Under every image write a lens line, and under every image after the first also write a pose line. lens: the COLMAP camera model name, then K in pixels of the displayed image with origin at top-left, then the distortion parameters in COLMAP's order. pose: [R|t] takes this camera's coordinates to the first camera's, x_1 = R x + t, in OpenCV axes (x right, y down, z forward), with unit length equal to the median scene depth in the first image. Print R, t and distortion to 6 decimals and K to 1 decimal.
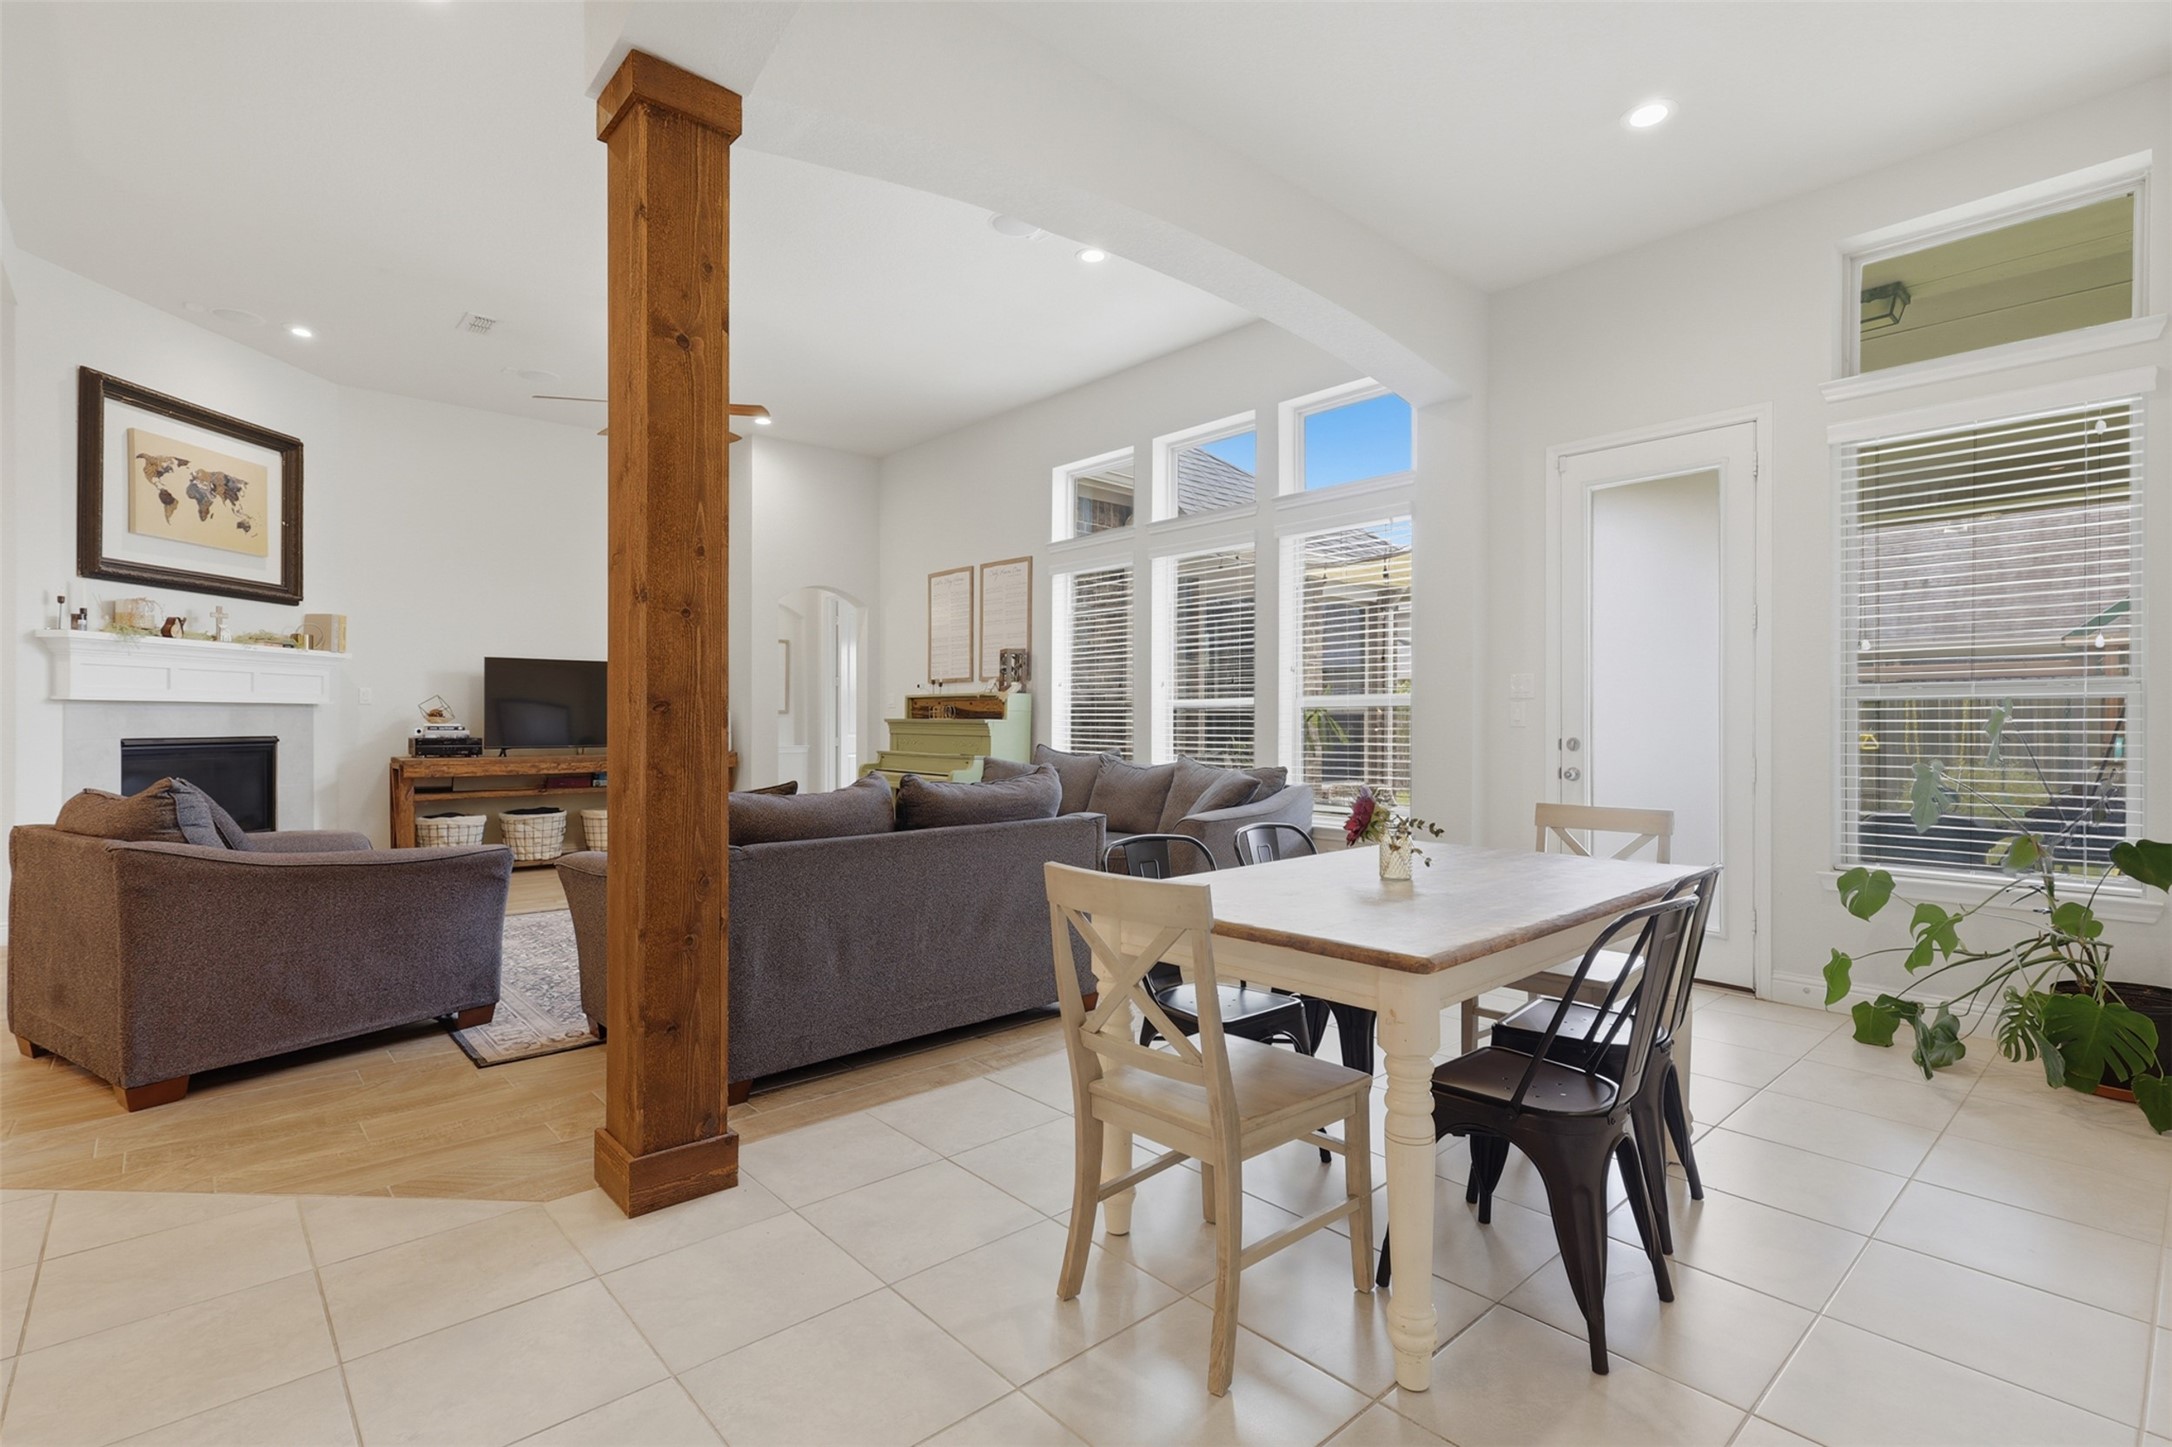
lens RADIAL K [[1016.9, 0, 1090.7], [0, 1016.9, 720.2], [0, 0, 1]] dist [0.001384, 0.001141]
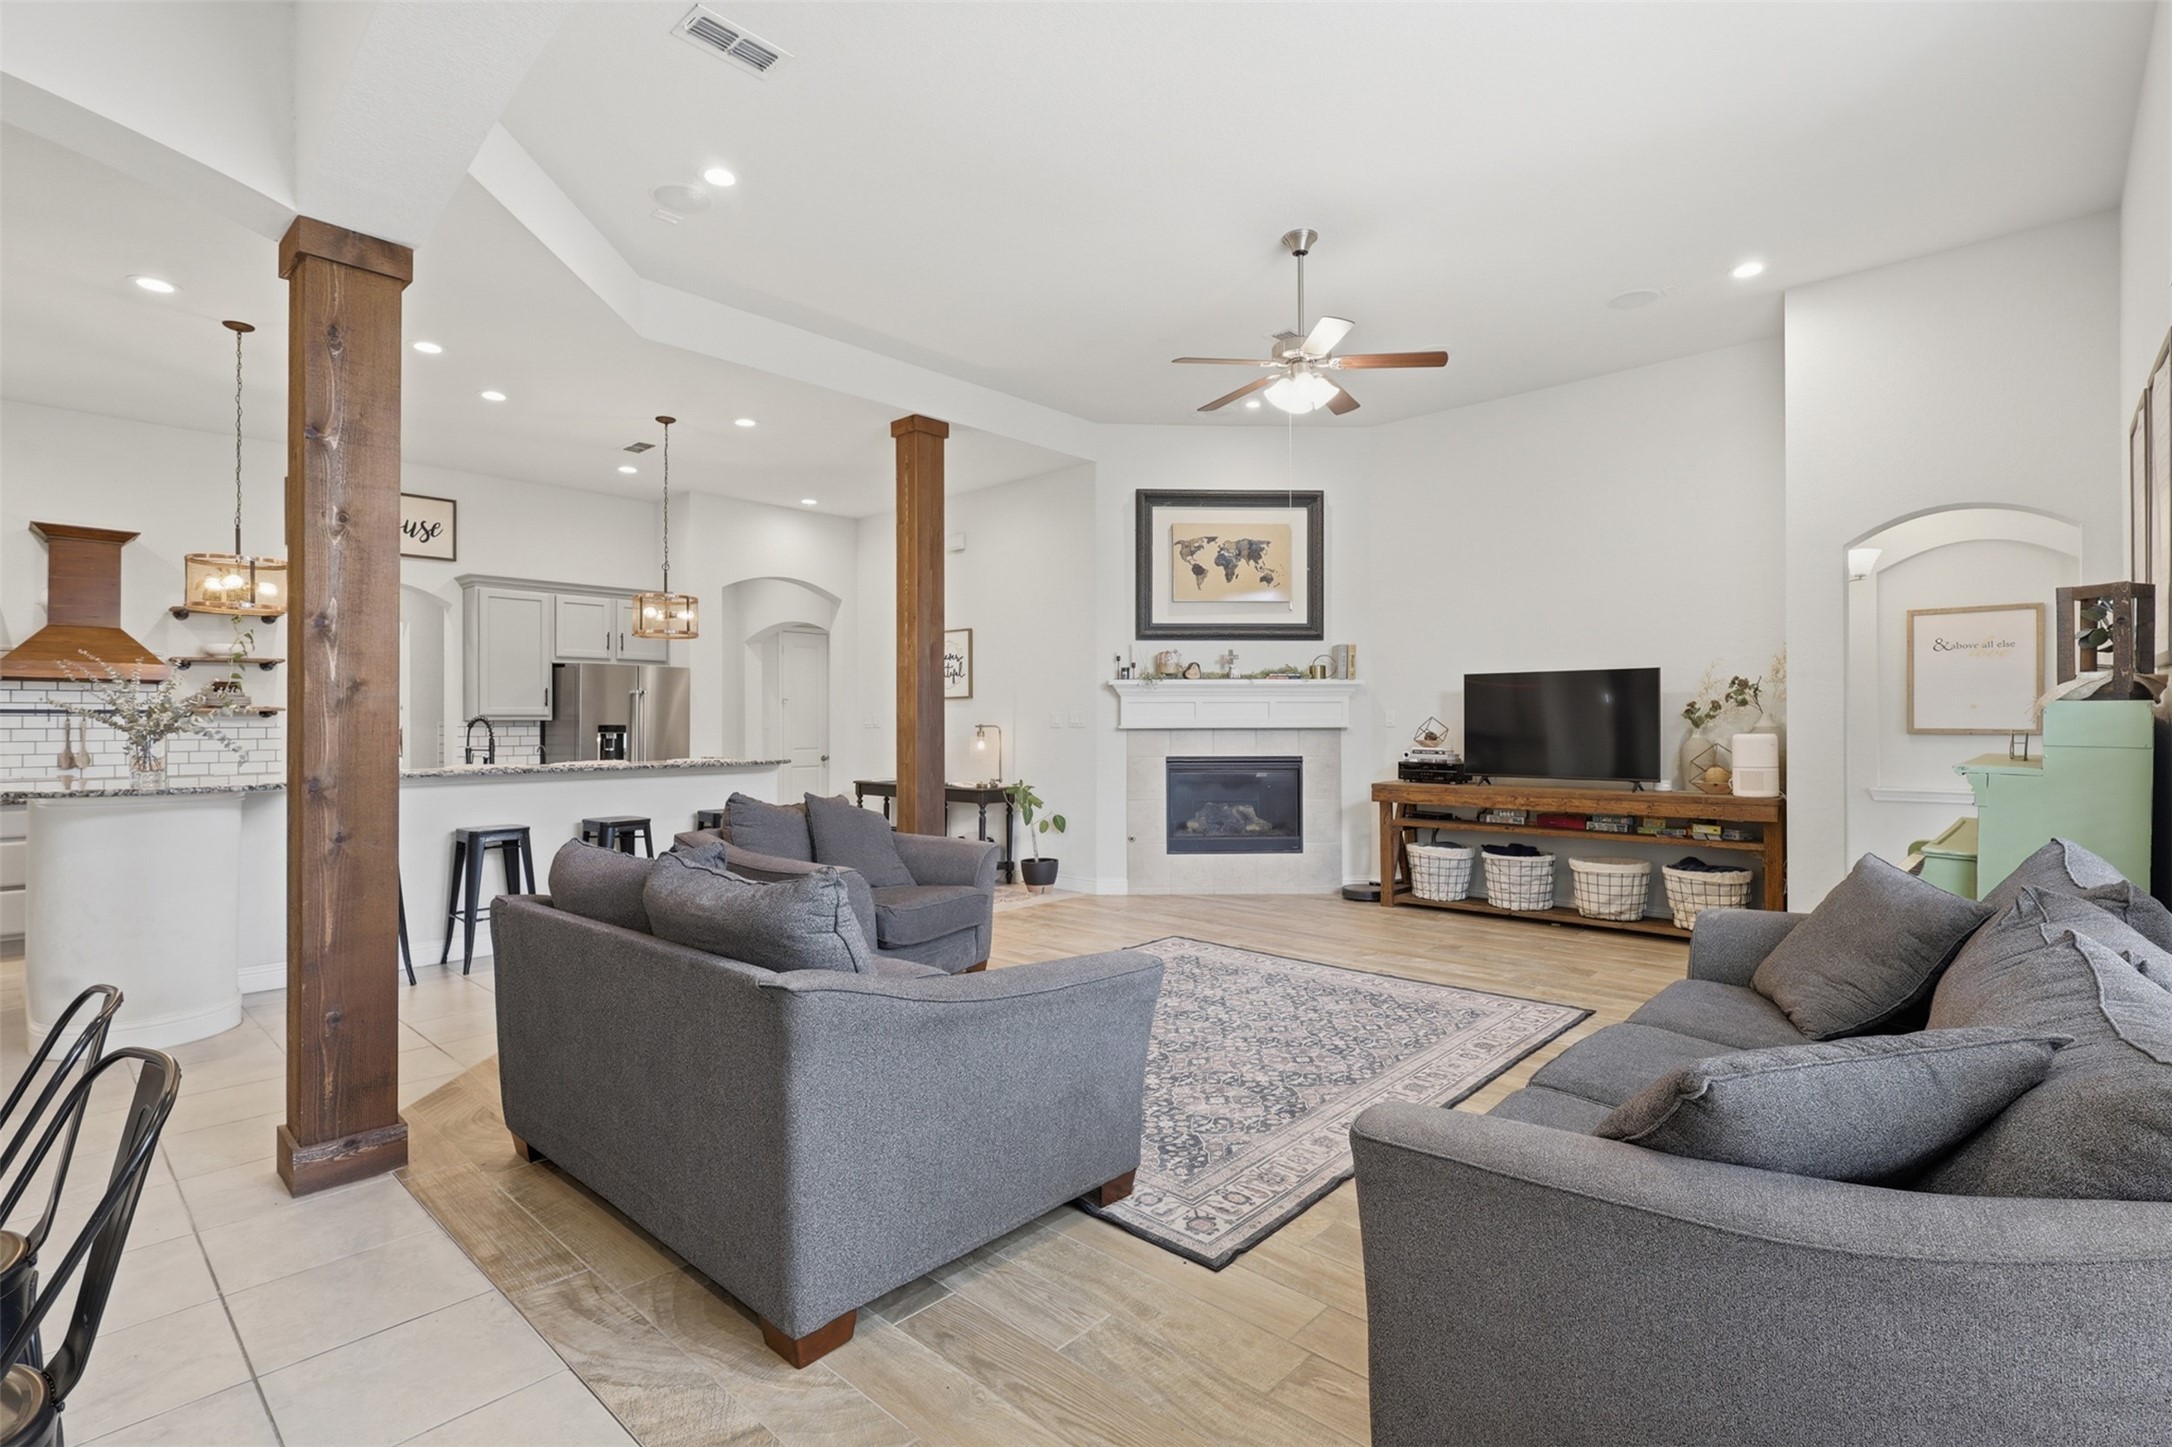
lens RADIAL K [[1014.9, 0, 1089.1], [0, 1014.9, 716.0], [0, 0, 1]] dist [0.003217, 0.000051]
pose [[0.091137, -0.010528, -0.995783, 0.317678], [0.002916, 0.999943, -0.010305, -0.019224], [0.995834, -0.001964, 0.091162, 0.670551]]
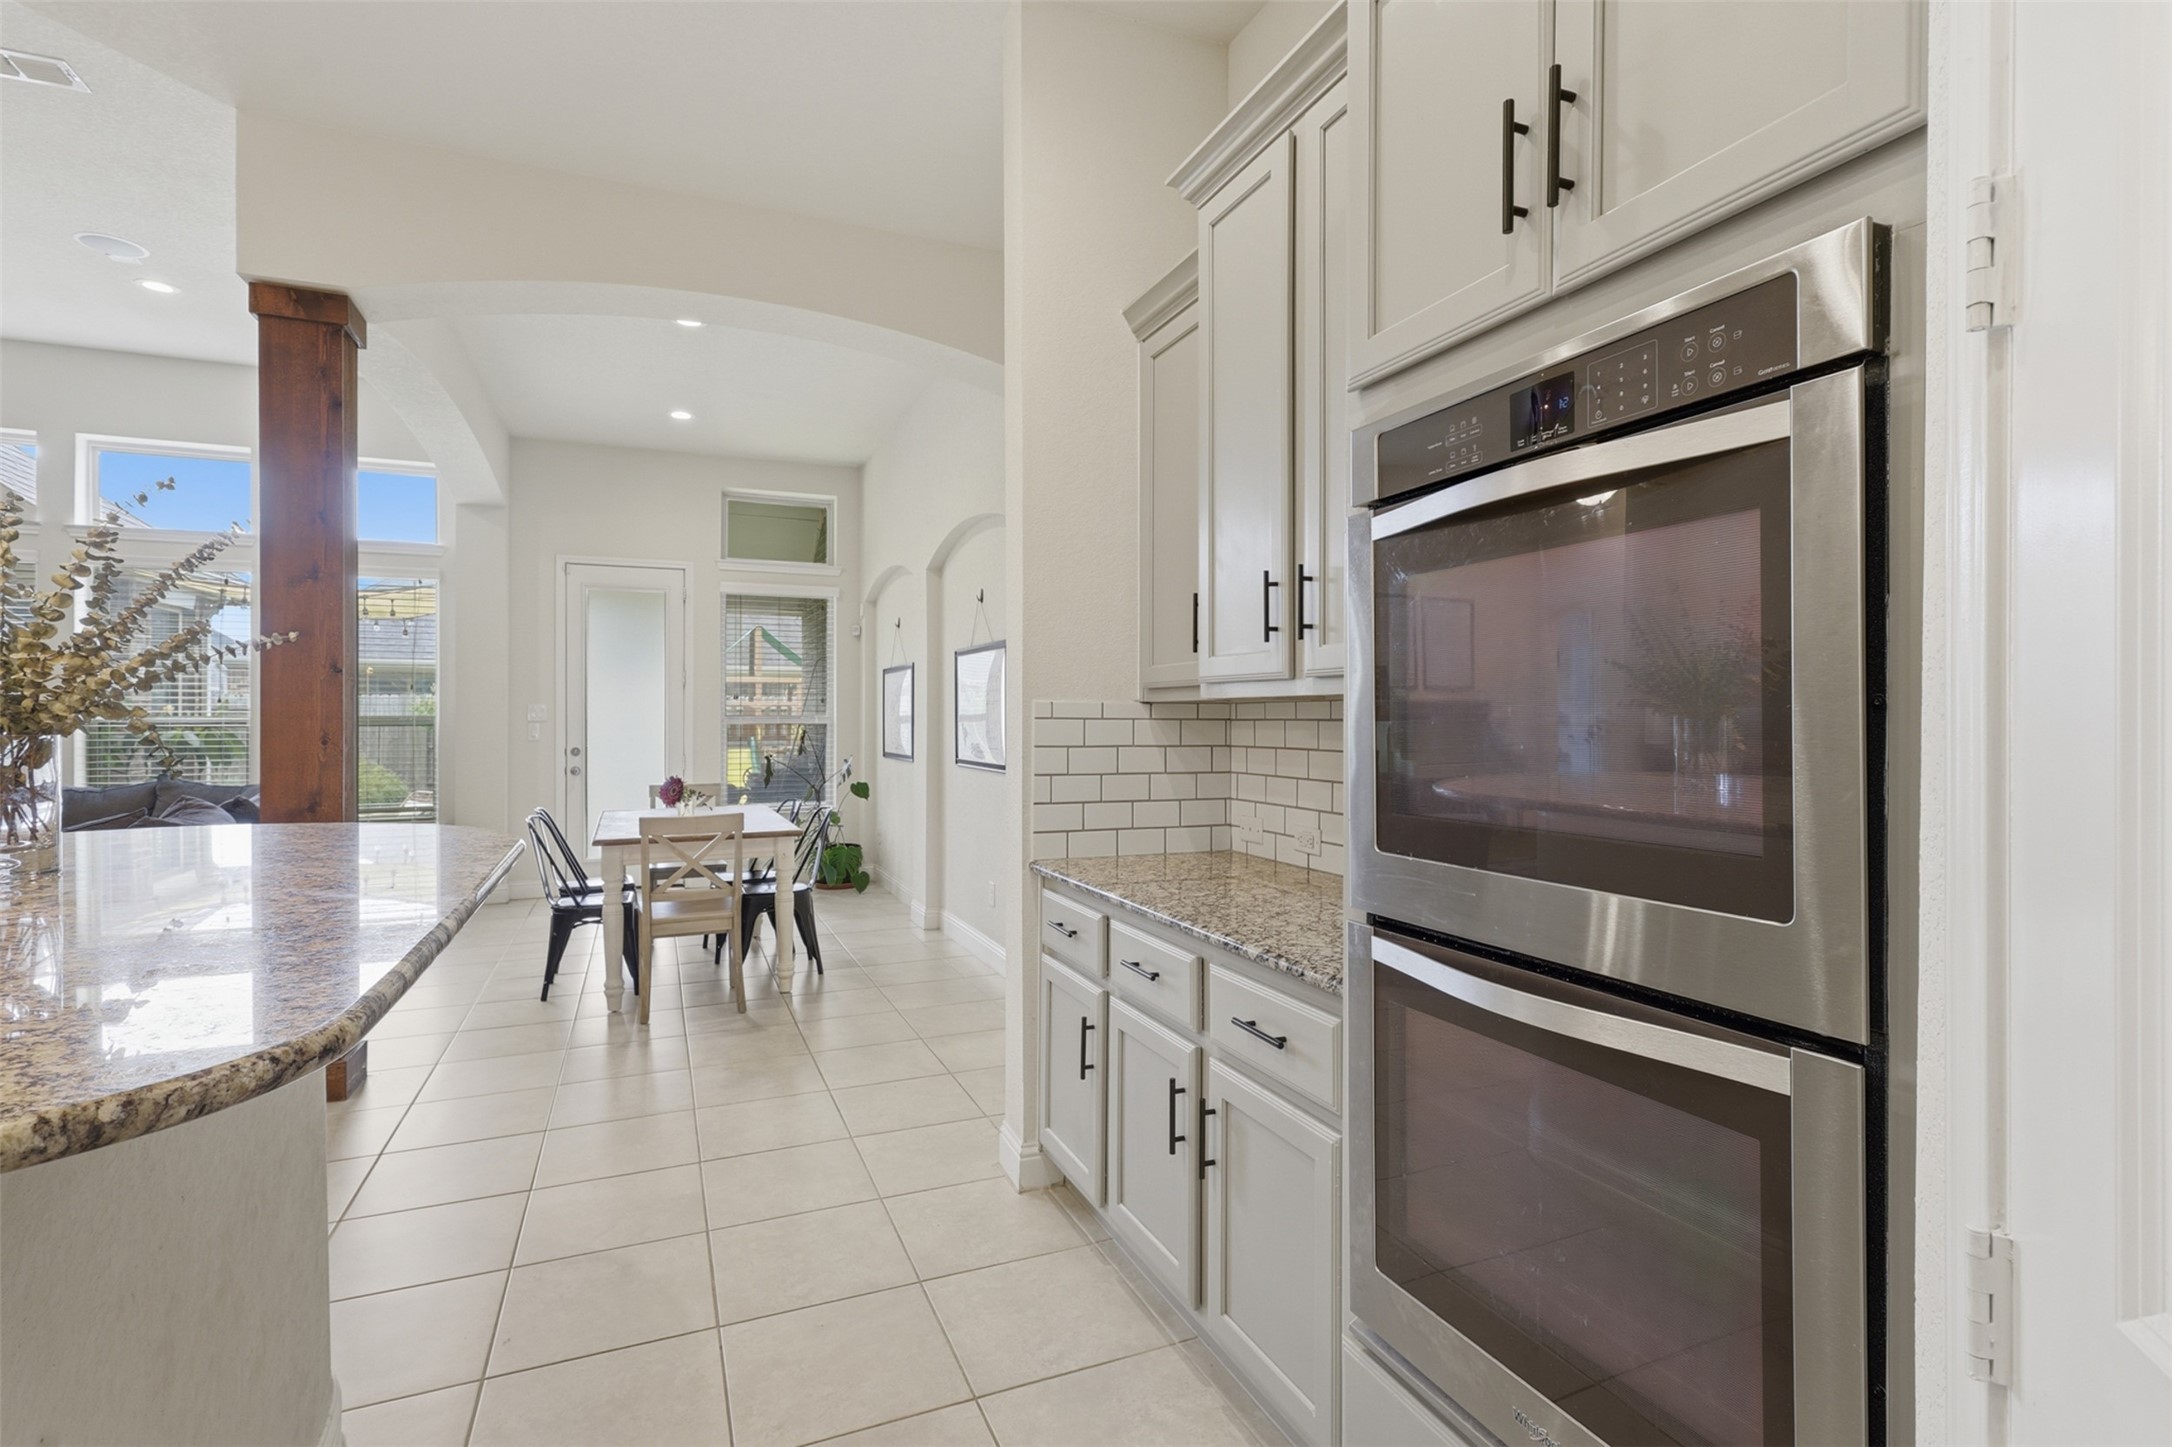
lens RADIAL K [[1023.0, 0, 1086.0], [0, 1023.0, 723.5], [0, 0, 1]] dist [0.001845, -0.000342]
pose [[0.325988, -0.005543, 0.945358, -0.528674], [0.000578, 0.999984, 0.005664, -0.019330], [-0.945374, -0.001300, 0.325985, -0.168564]]
